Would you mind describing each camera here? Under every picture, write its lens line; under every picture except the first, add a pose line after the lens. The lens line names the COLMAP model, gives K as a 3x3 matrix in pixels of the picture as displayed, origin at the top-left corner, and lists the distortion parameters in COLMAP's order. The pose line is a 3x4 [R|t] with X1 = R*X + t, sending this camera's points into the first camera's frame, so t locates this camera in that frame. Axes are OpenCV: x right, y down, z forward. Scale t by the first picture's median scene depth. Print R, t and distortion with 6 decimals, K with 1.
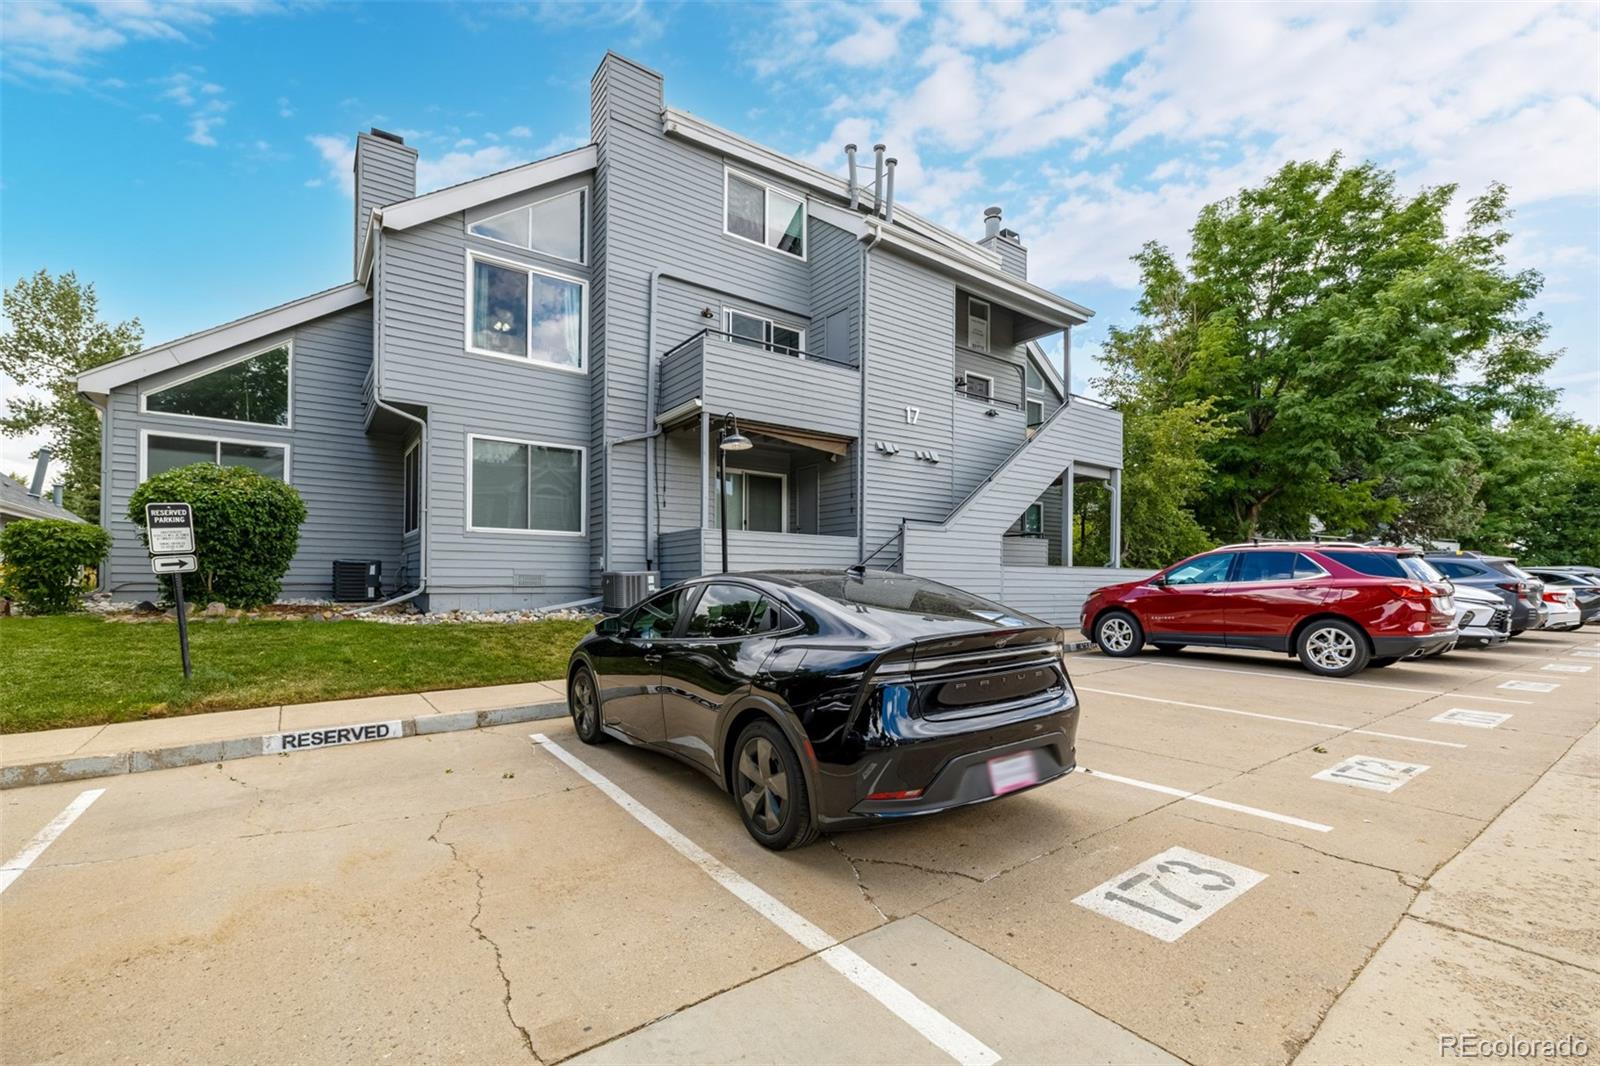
lens RADIAL K [[674.5, 0, 801.2], [0, 674.5, 576.5], [0, 0, 1]] dist [0.001703, 0.000009]
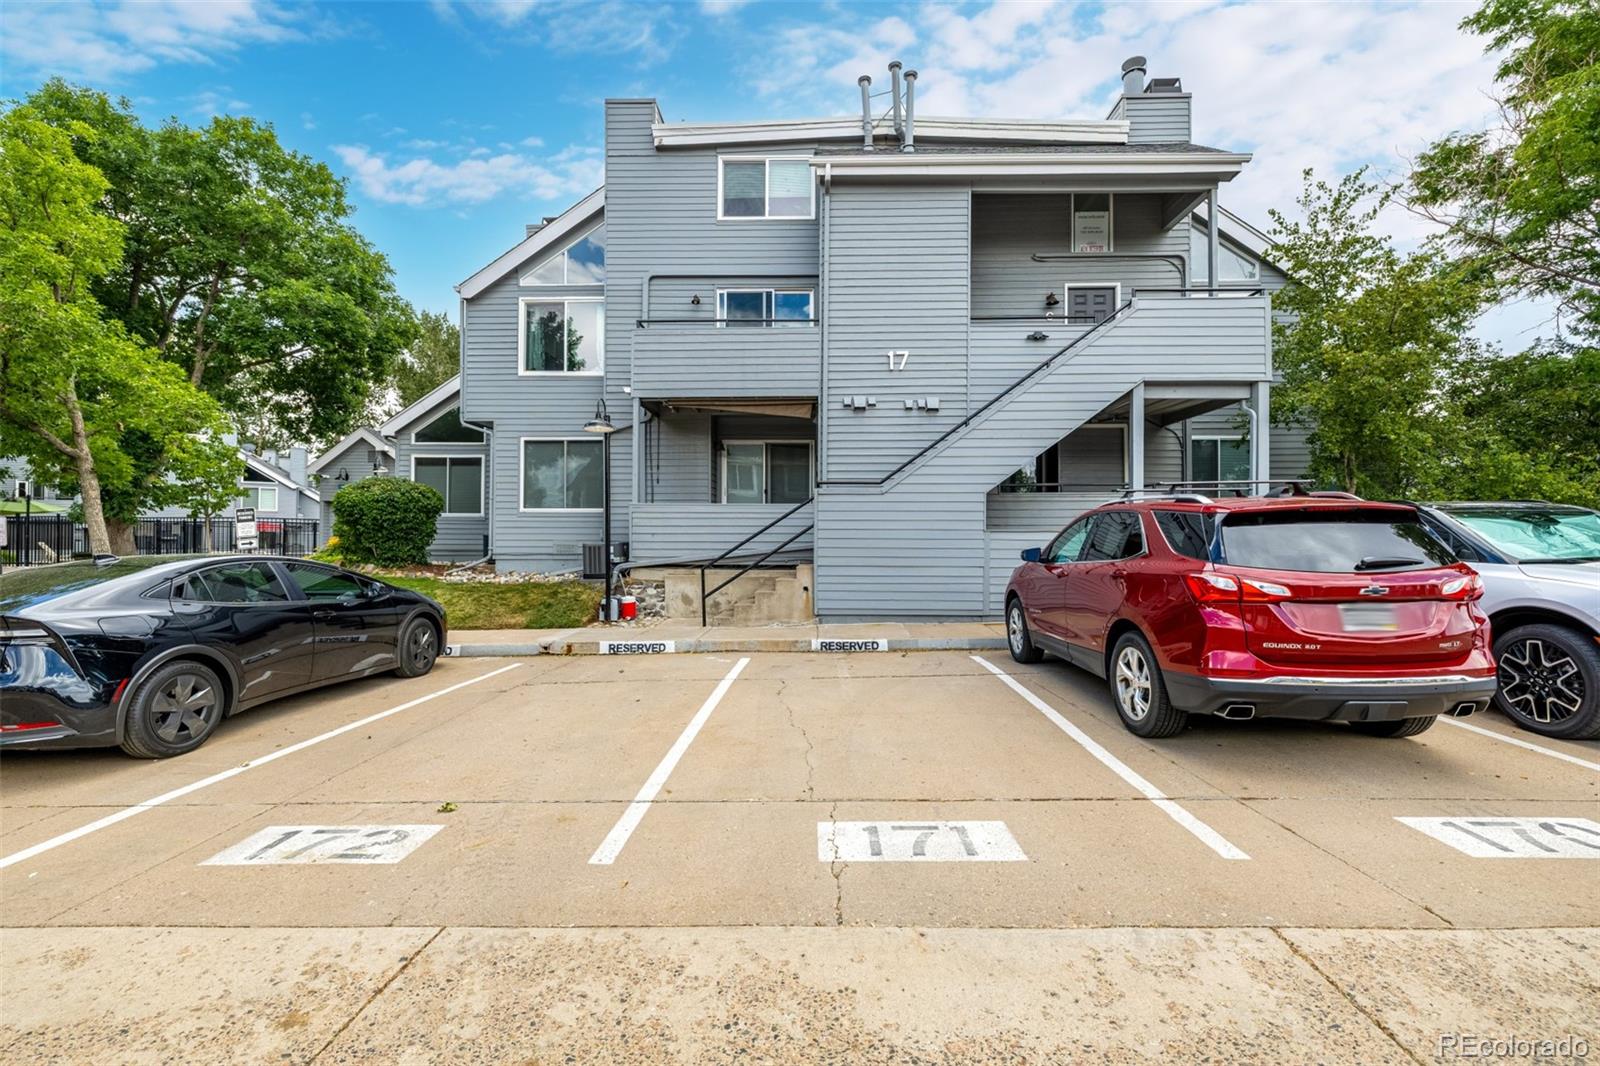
lens RADIAL K [[649.4, 0, 800.0], [0, 649.4, 533.0], [0, 0, 1]] dist [0.001210, 0.000232]
pose [[0.802712, -0.009328, -0.596293, 0.586800], [0.007865, 0.999956, -0.005054, -0.013008], [0.596315, -0.000632, 0.802751, 0.260628]]
